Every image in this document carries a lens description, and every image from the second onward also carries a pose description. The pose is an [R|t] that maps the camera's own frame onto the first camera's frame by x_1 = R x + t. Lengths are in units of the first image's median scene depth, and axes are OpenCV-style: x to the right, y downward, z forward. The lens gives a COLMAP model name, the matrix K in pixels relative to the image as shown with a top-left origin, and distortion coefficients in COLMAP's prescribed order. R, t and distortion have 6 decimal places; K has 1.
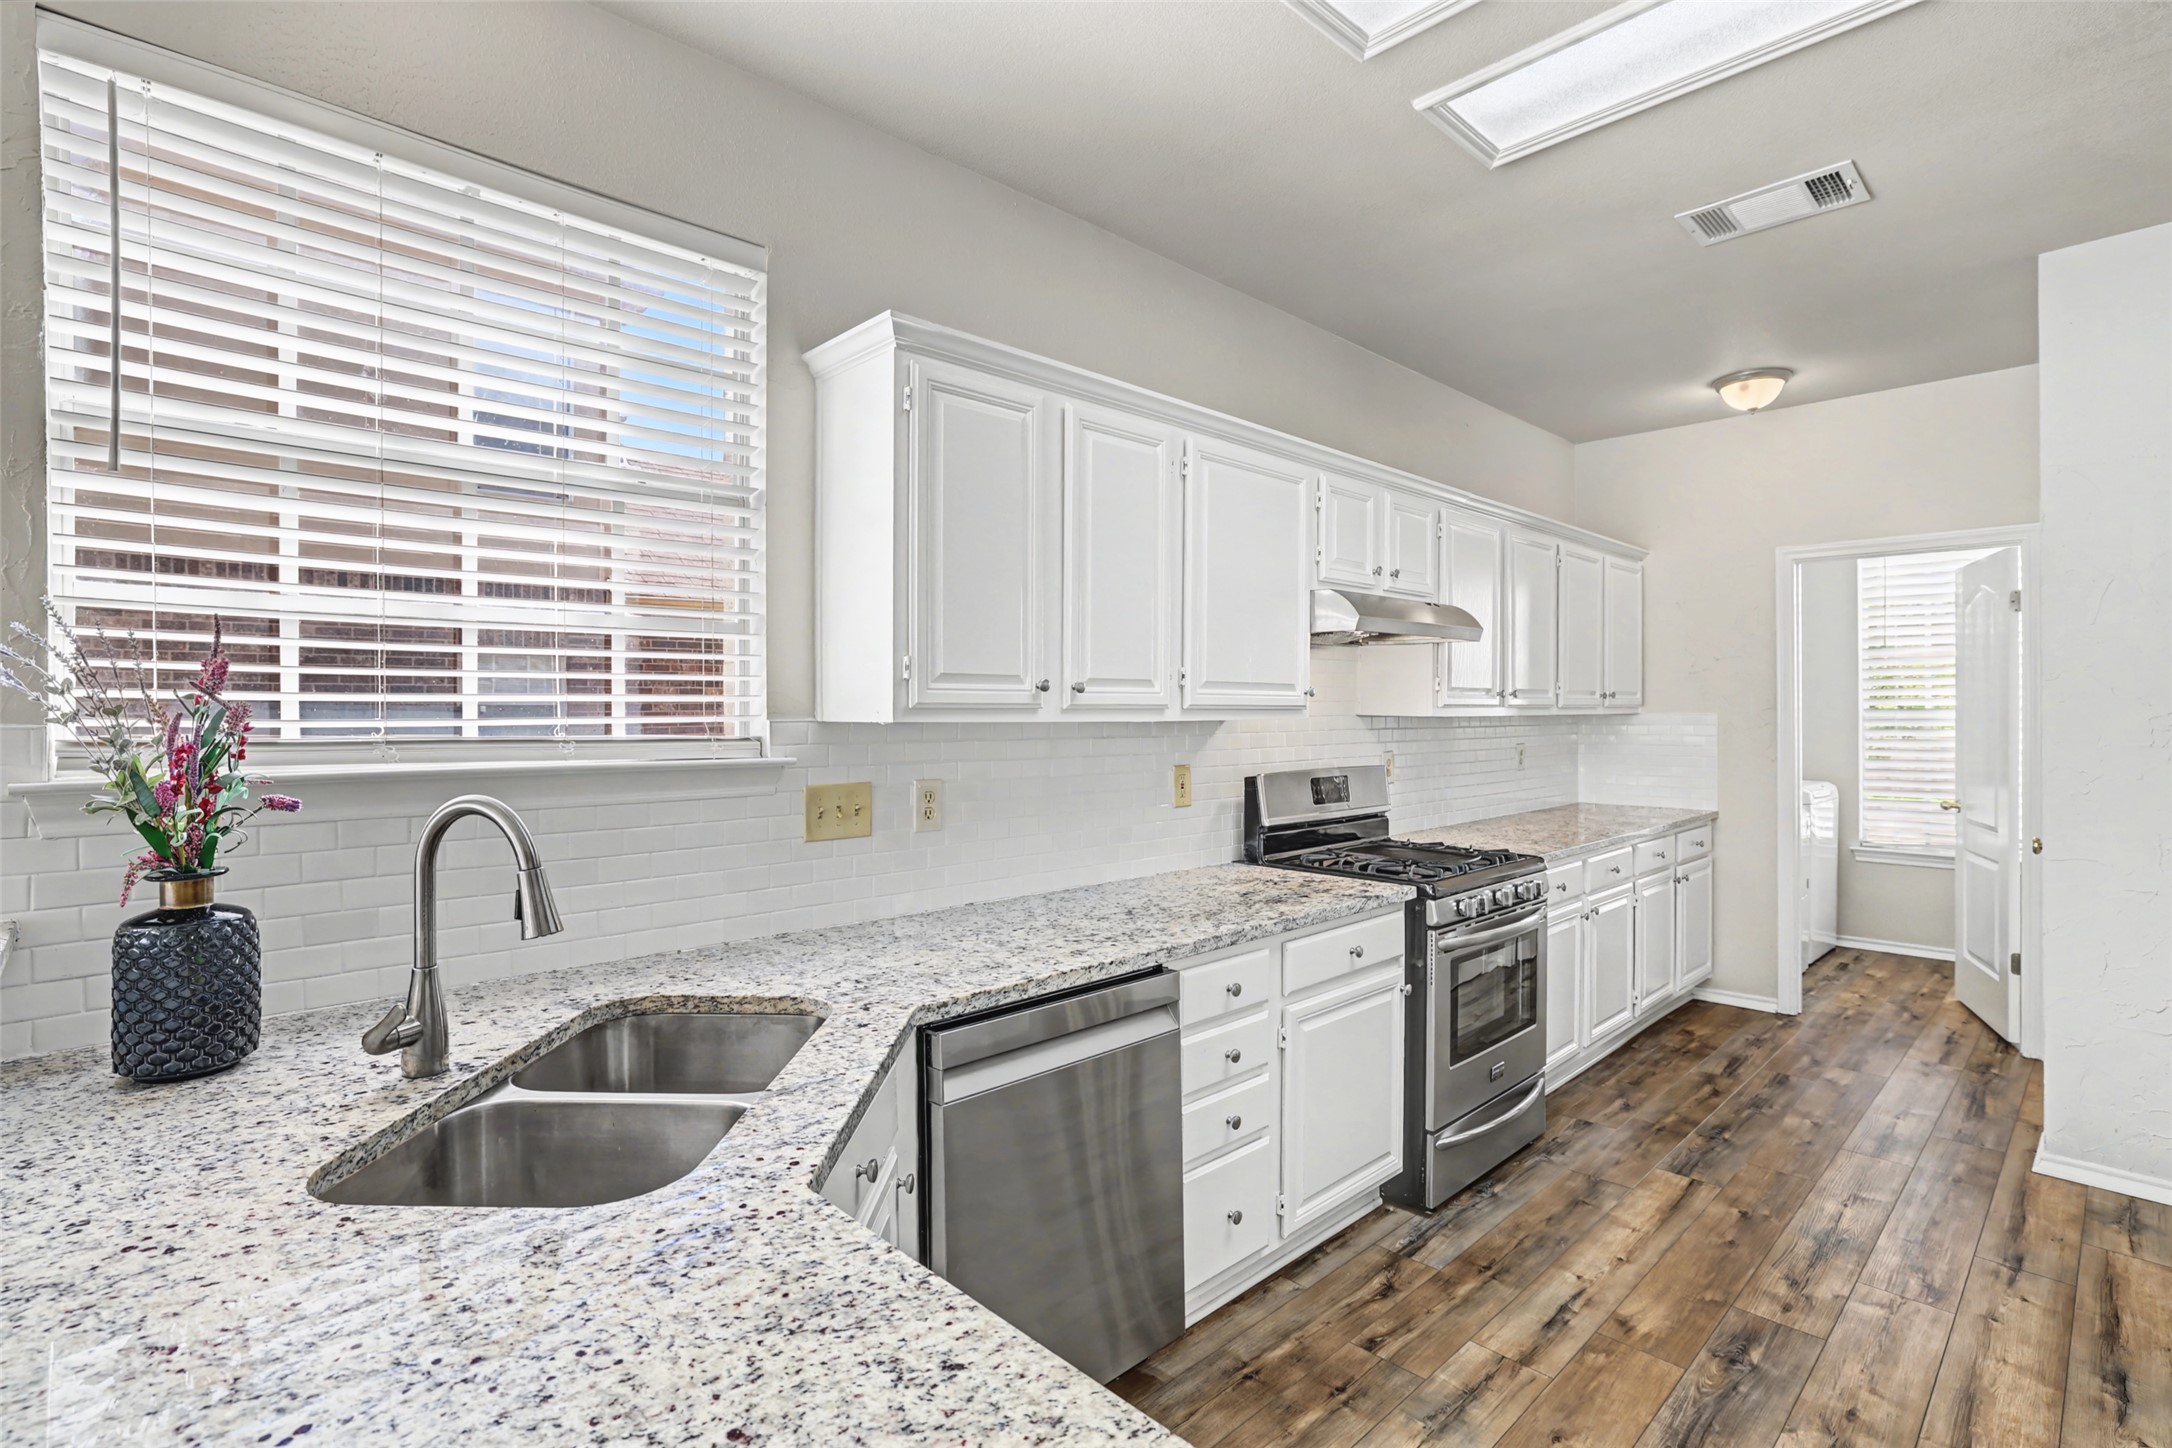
lens RADIAL K [[1023.0, 0, 1088.3], [0, 1023.0, 730.1], [0, 0, 1]] dist [-0.019132, 0.003069]
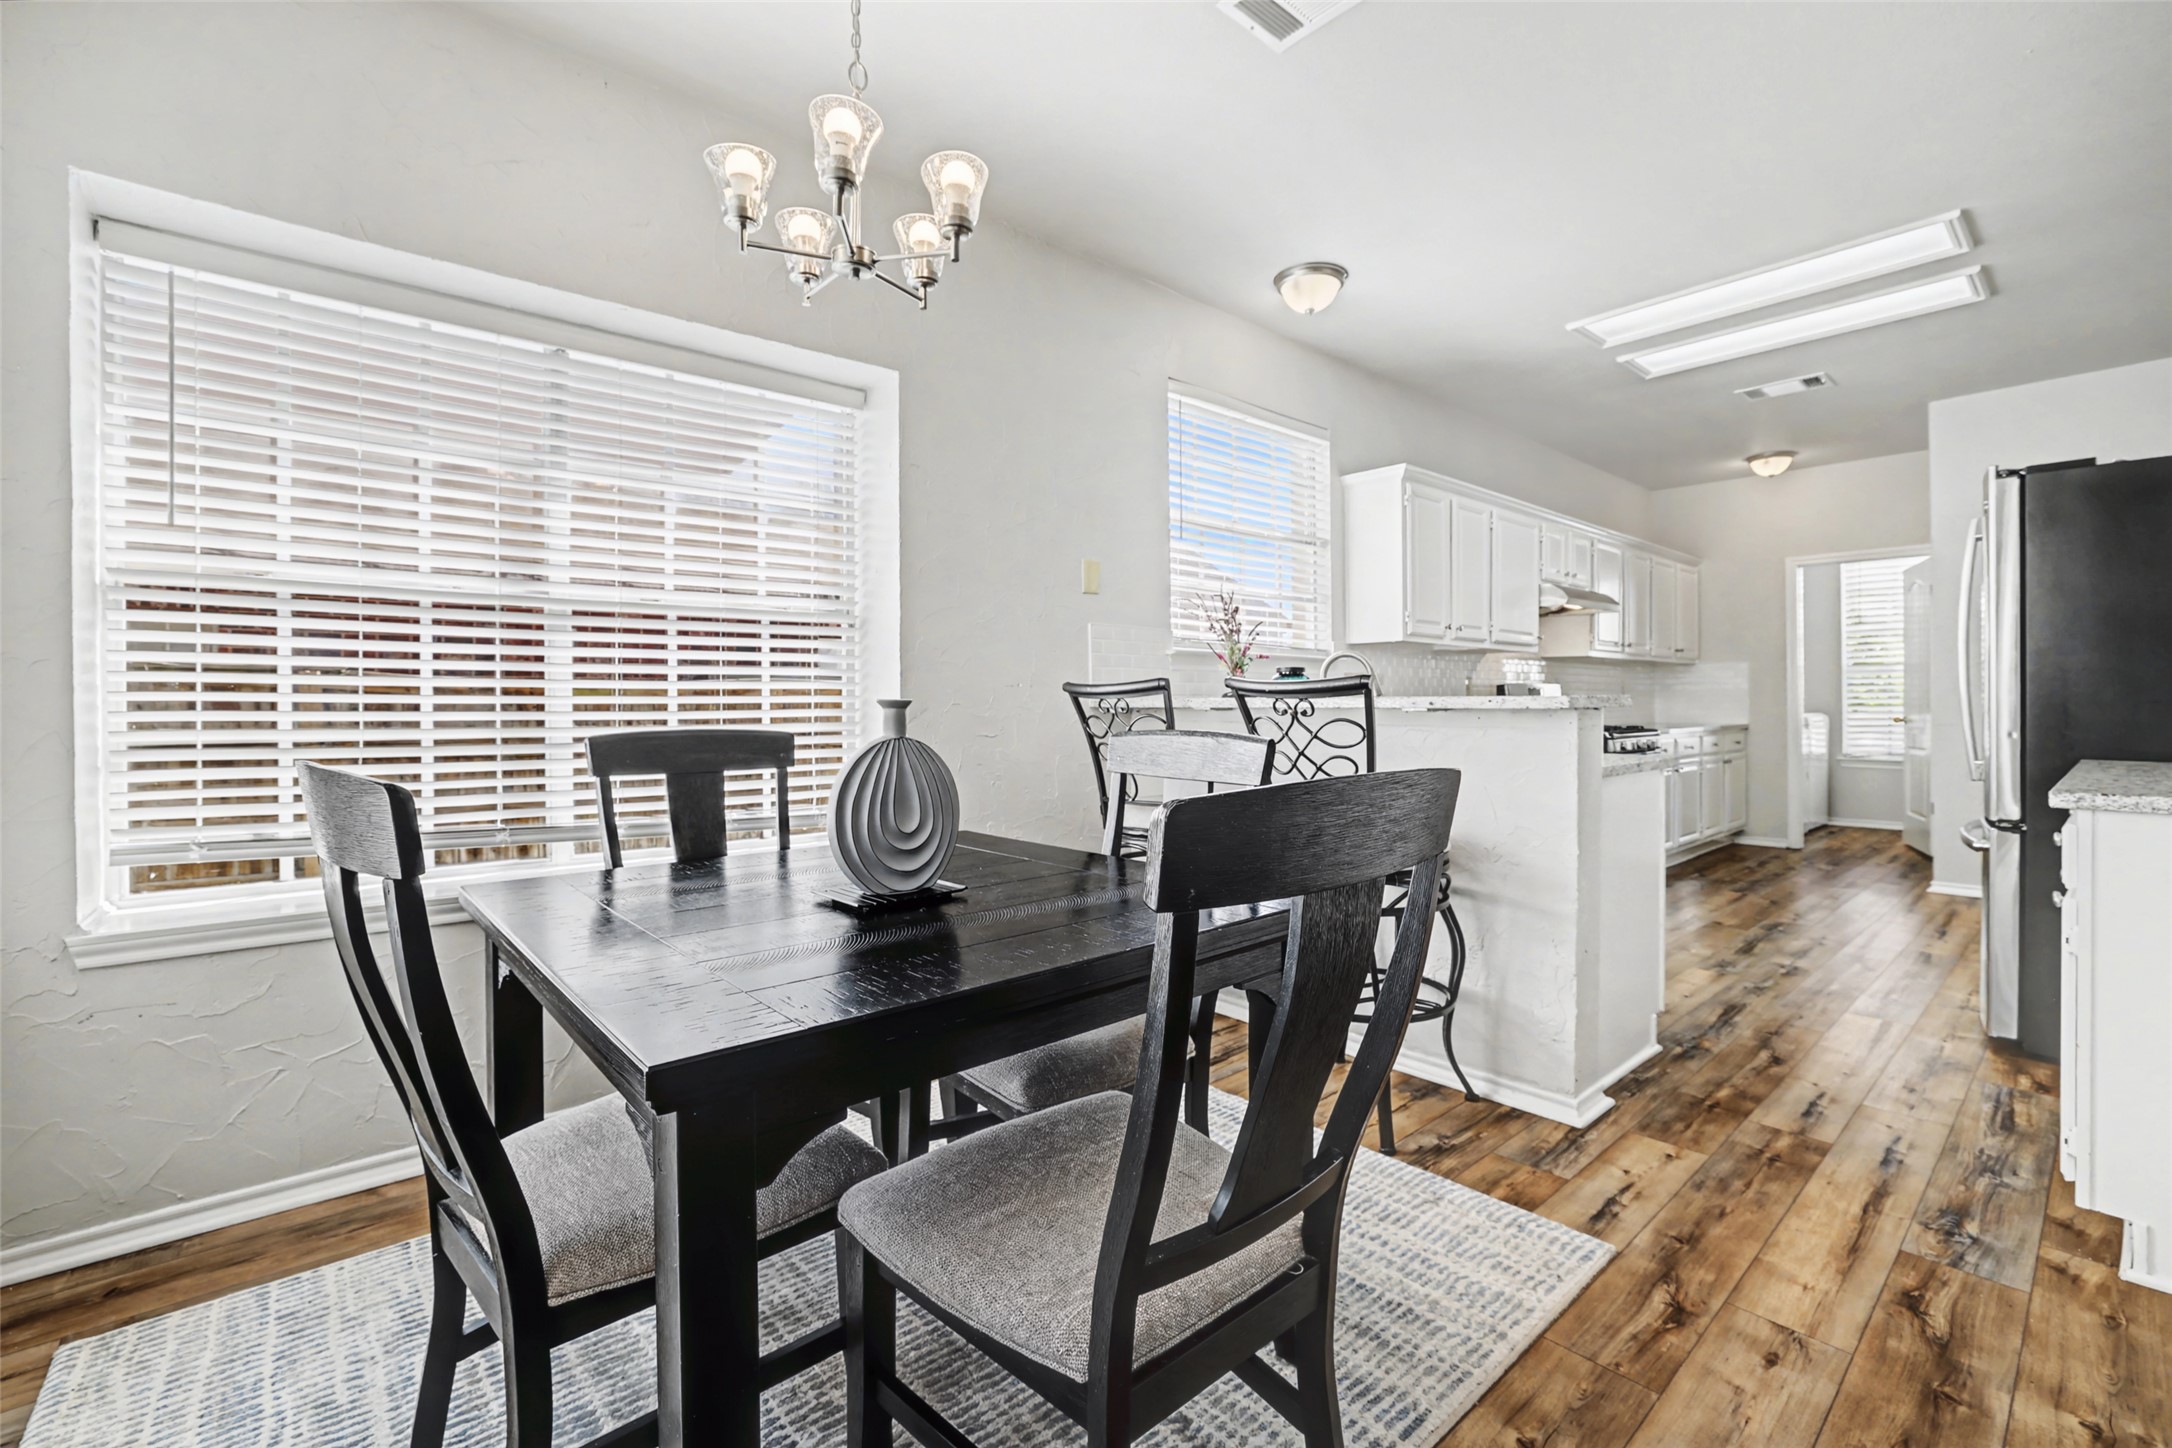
lens RADIAL K [[962.6, 0, 1085.9], [0, 962.6, 713.7], [0, 0, 1]] dist [-0.019539, 0.003818]
pose [[0.999392, 0.002330, -0.034778, -0.643577], [-0.002532, 0.999980, -0.005766, 0.134405], [0.034763, 0.005850, 0.999378, -0.933755]]
